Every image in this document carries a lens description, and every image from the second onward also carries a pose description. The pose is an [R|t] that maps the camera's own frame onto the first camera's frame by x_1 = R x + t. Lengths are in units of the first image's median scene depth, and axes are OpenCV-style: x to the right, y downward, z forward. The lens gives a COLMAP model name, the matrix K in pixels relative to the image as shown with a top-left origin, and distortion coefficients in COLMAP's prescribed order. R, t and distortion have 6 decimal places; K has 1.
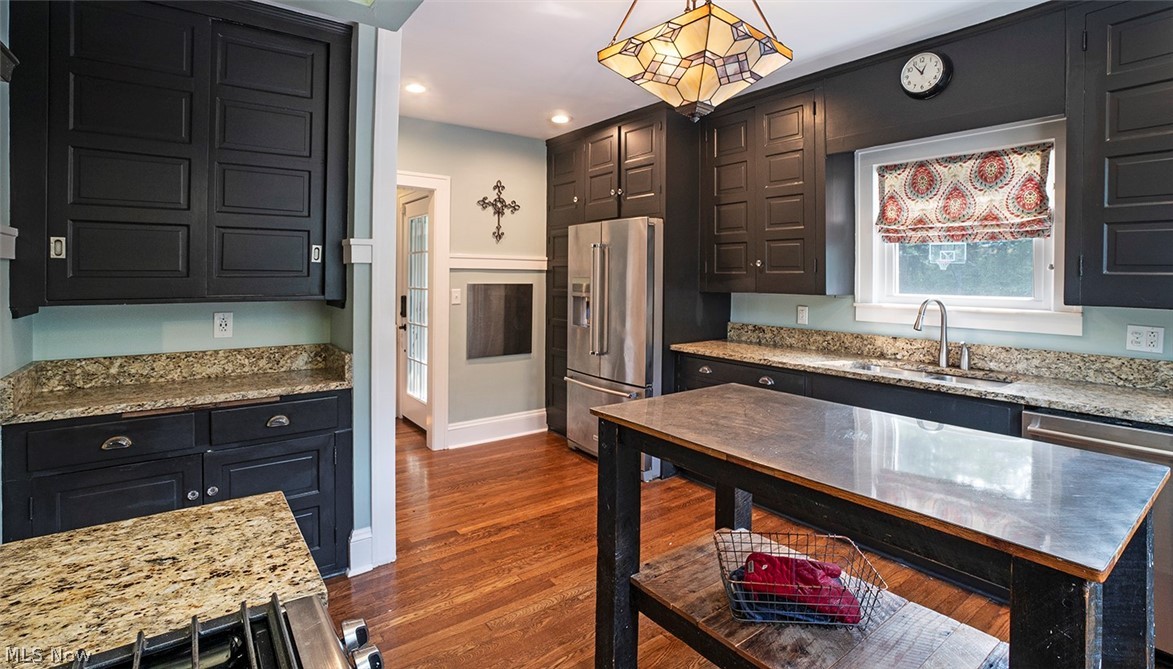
lens RADIAL K [[556.0, 0, 586.6], [0, 556.0, 333.5], [0, 0, 1]] dist [-0.002139, -0.000022]
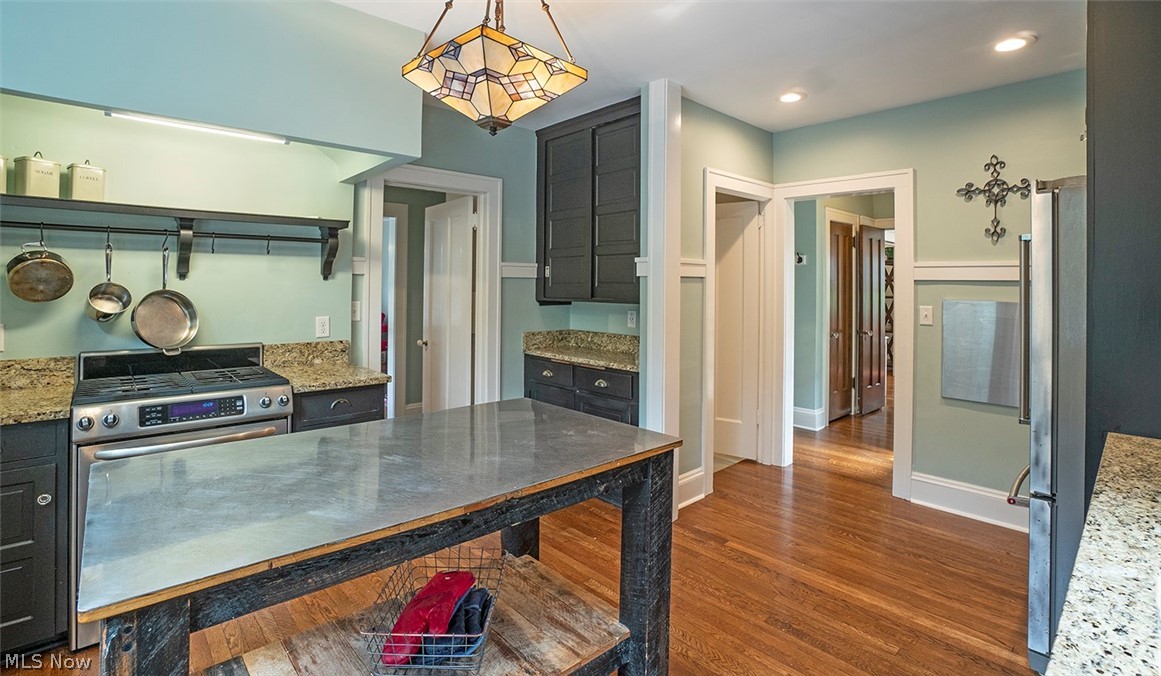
lens RADIAL K [[551.0, 0, 580.7], [0, 551.0, 339.0], [0, 0, 1]] dist [-0.003910, -0.000169]
pose [[0.114335, 0.092454, -0.989131, 0.500485], [-0.113560, 0.990350, 0.079442, -0.040056], [0.986930, 0.103243, 0.123731, 0.421849]]
